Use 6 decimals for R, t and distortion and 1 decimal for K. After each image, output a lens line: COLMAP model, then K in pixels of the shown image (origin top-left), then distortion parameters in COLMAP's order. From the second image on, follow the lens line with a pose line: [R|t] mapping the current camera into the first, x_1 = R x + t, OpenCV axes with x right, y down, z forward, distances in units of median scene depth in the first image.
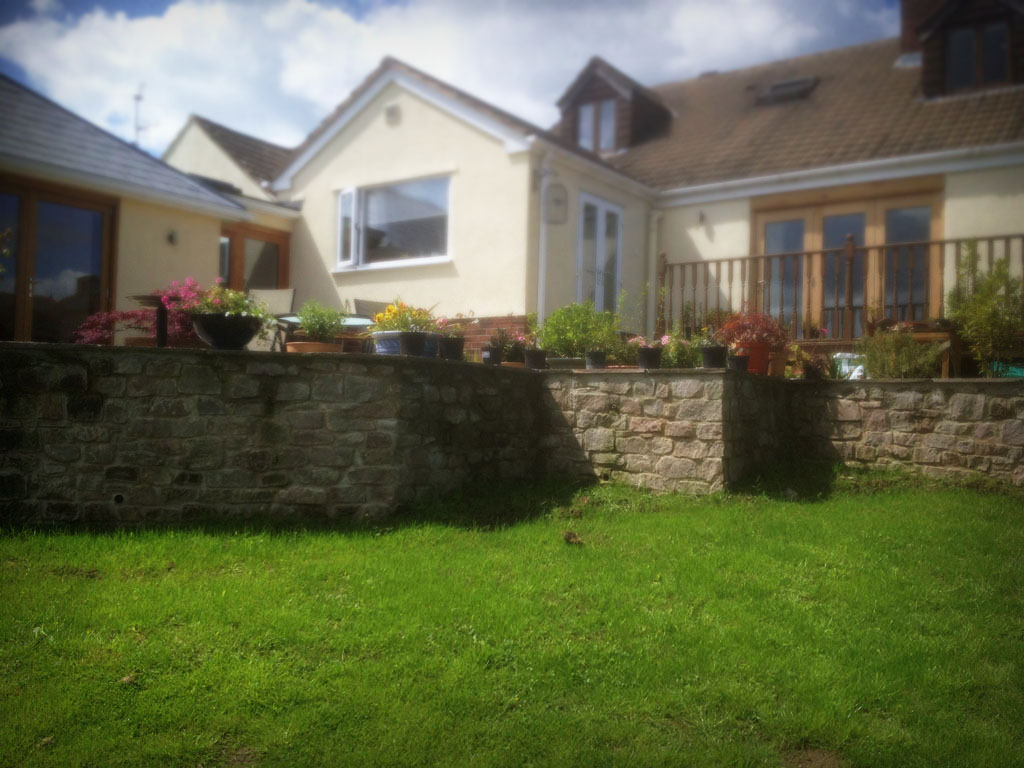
lens RADIAL K [[962.8, 0, 522.9], [0, 962.8, 384.9], [0, 0, 1]] dist [0.223012, -0.503972]
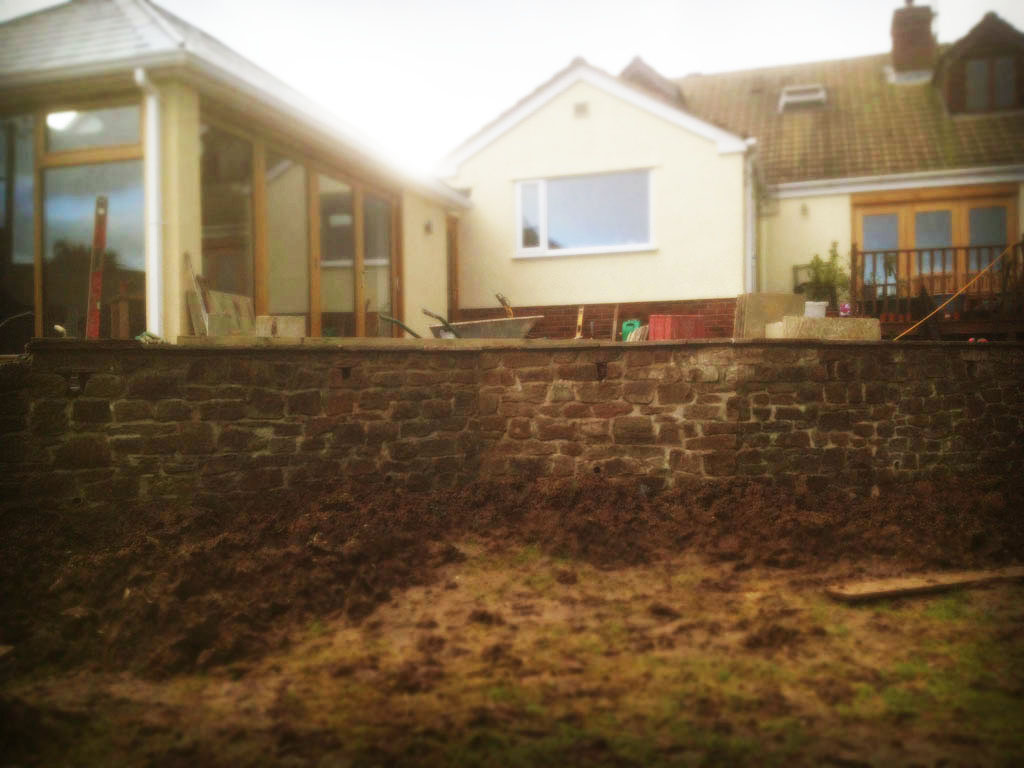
lens RADIAL K [[970.0, 0, 512.0], [0, 970.0, 384.0], [0, 0, 1]] dist [0.208812, -0.470378]
pose [[0.954009, -0.034612, 0.297773, -0.535048], [0.024558, 0.998997, 0.037441, -0.018723], [-0.298770, -0.028407, 0.953902, -0.016786]]
